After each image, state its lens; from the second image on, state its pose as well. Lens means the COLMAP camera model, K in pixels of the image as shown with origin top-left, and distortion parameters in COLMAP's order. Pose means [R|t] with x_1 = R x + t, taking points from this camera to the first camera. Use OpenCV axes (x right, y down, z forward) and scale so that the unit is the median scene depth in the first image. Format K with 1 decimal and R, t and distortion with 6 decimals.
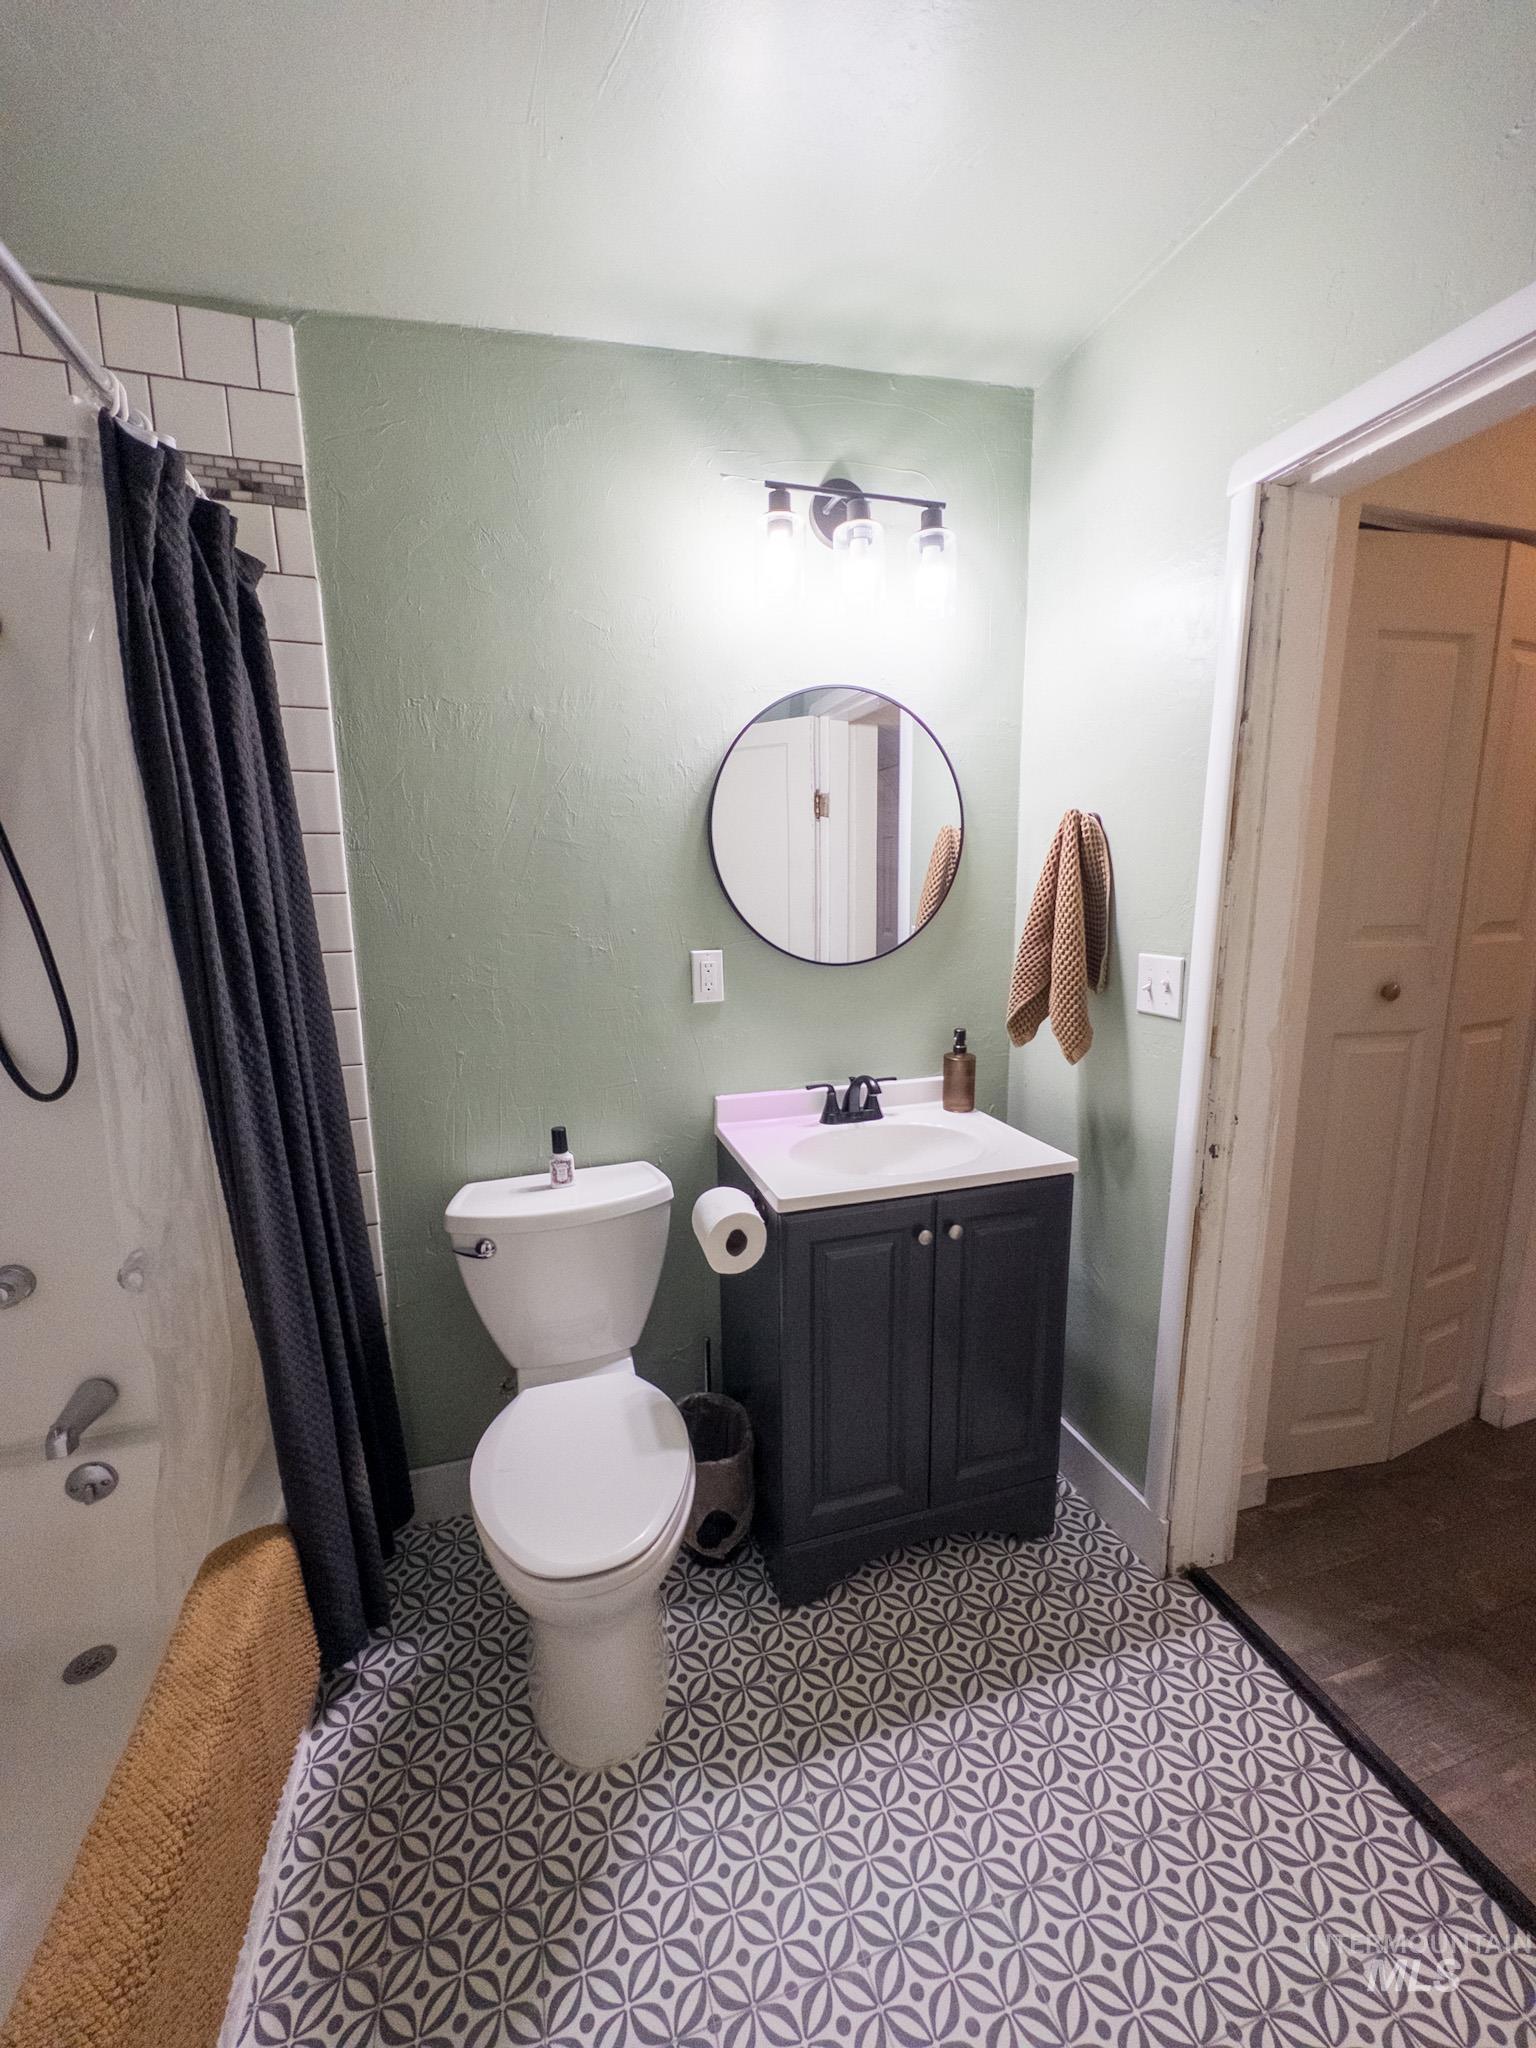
lens RADIAL K [[815.3, 0, 770.4], [0, 815.3, 1028.4], [0, 0, 1]] dist [-0.003048, 0.000829]
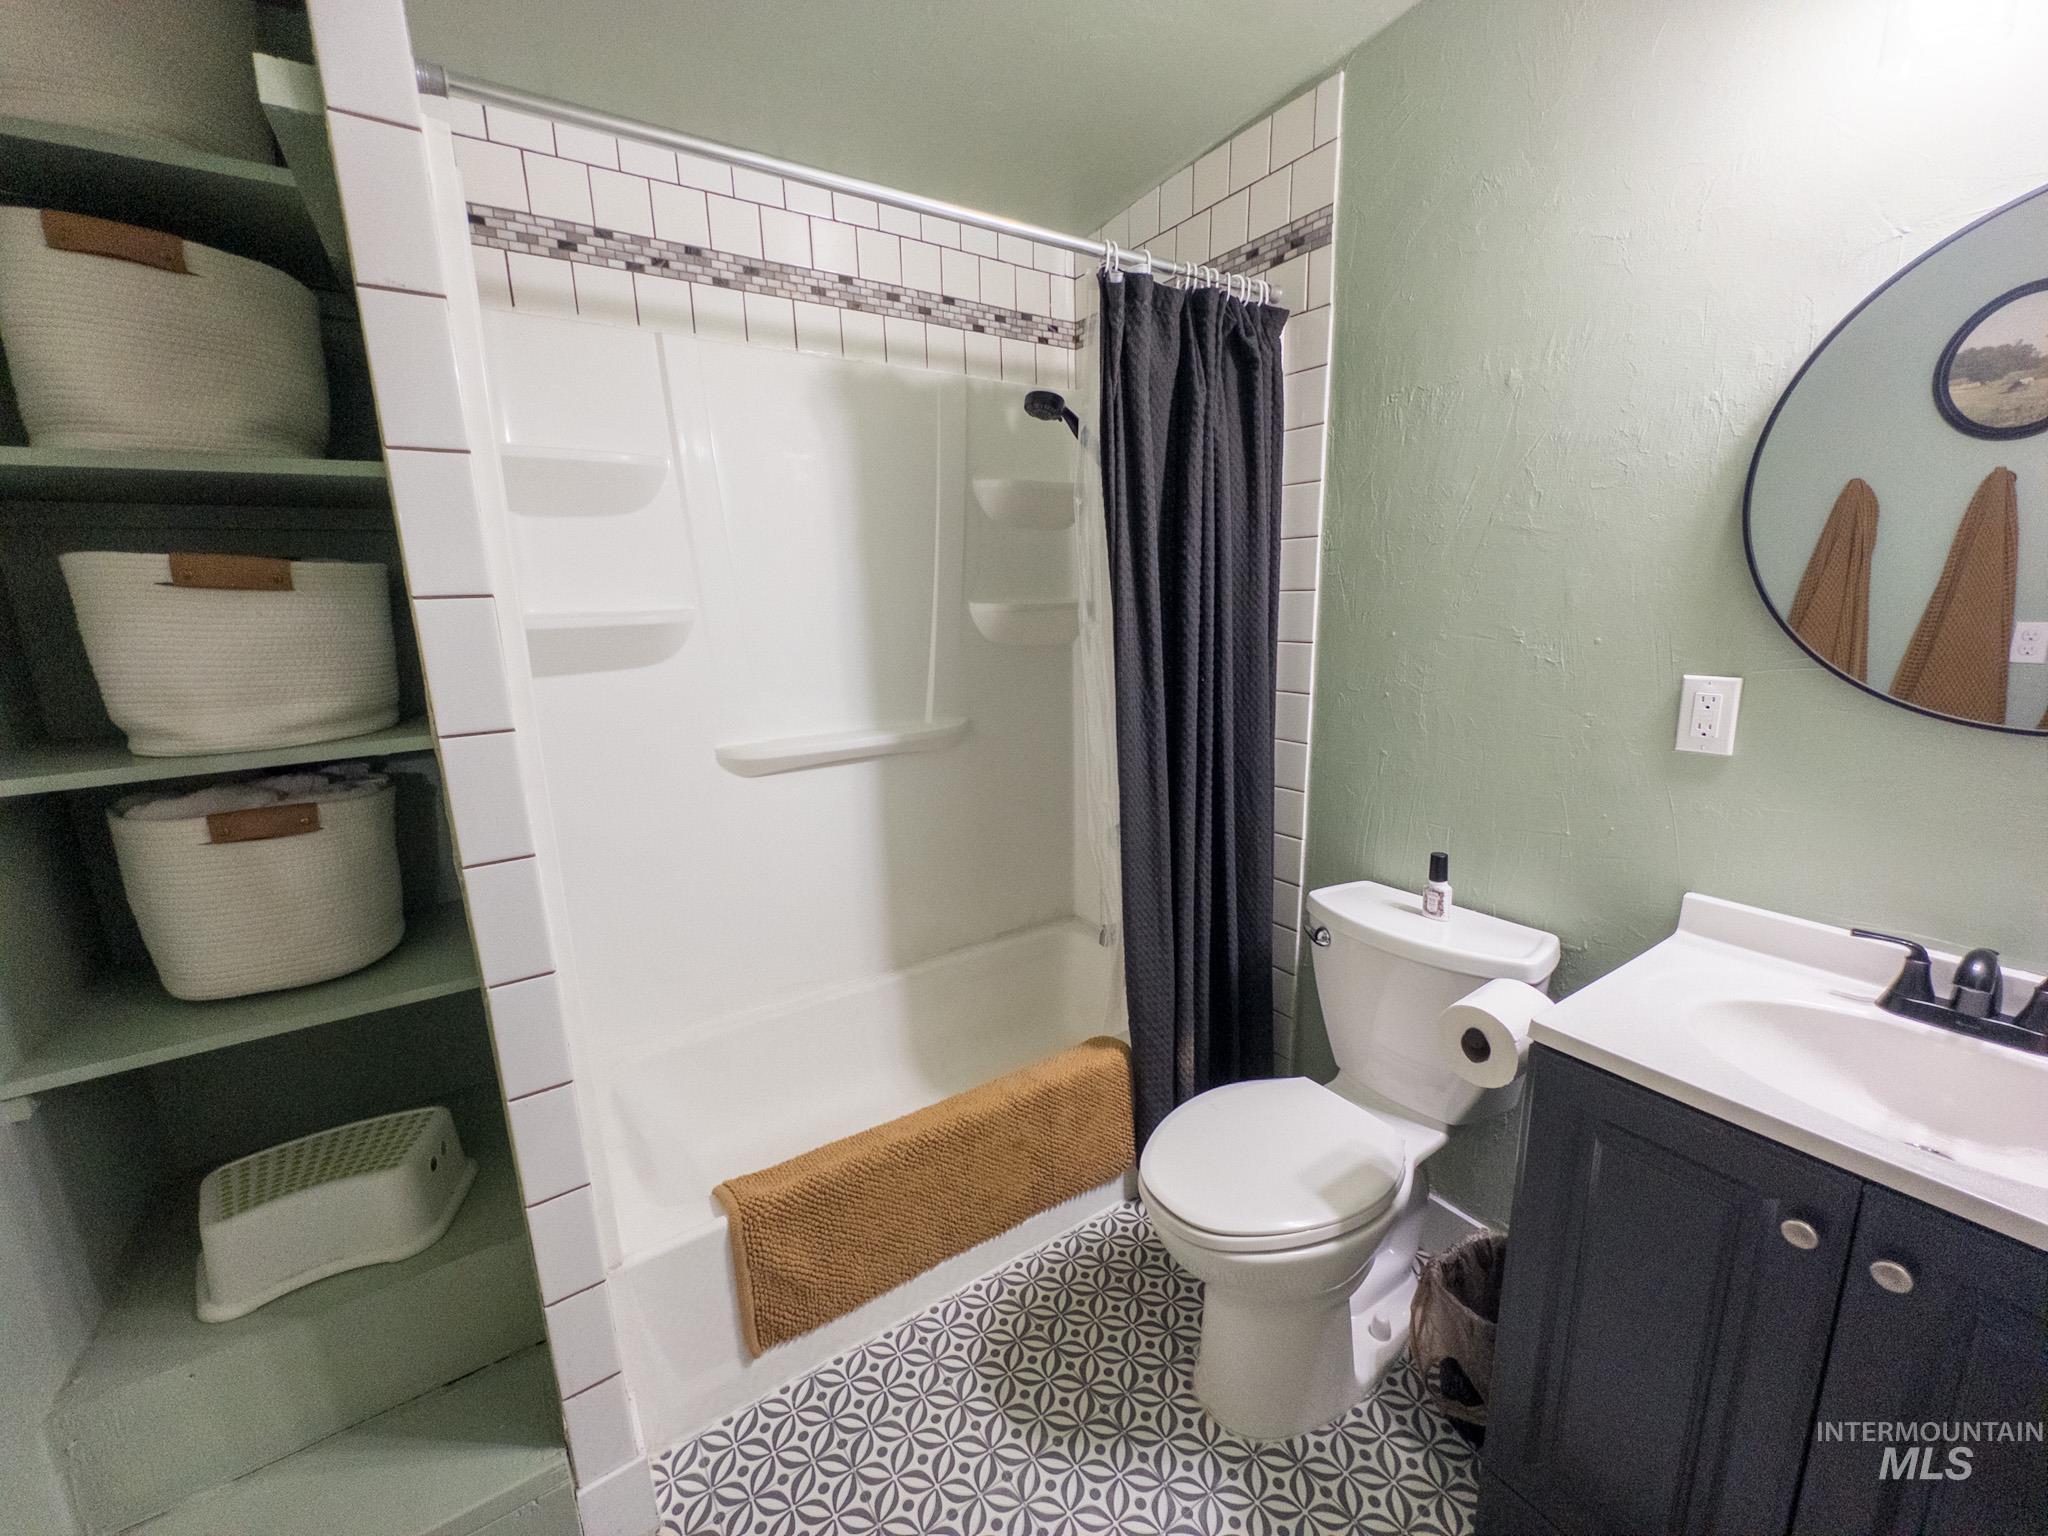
lens RADIAL K [[815.3, 0, 1027.3], [0, 815.3, 773.0], [0, 0, 1]] dist [-0.003048, 0.000829]
pose [[0.274330, 0.211733, -0.938036, 0.470217], [-0.151474, 0.972796, 0.175280, -0.057045], [0.949631, 0.094004, 0.298939, 0.307779]]
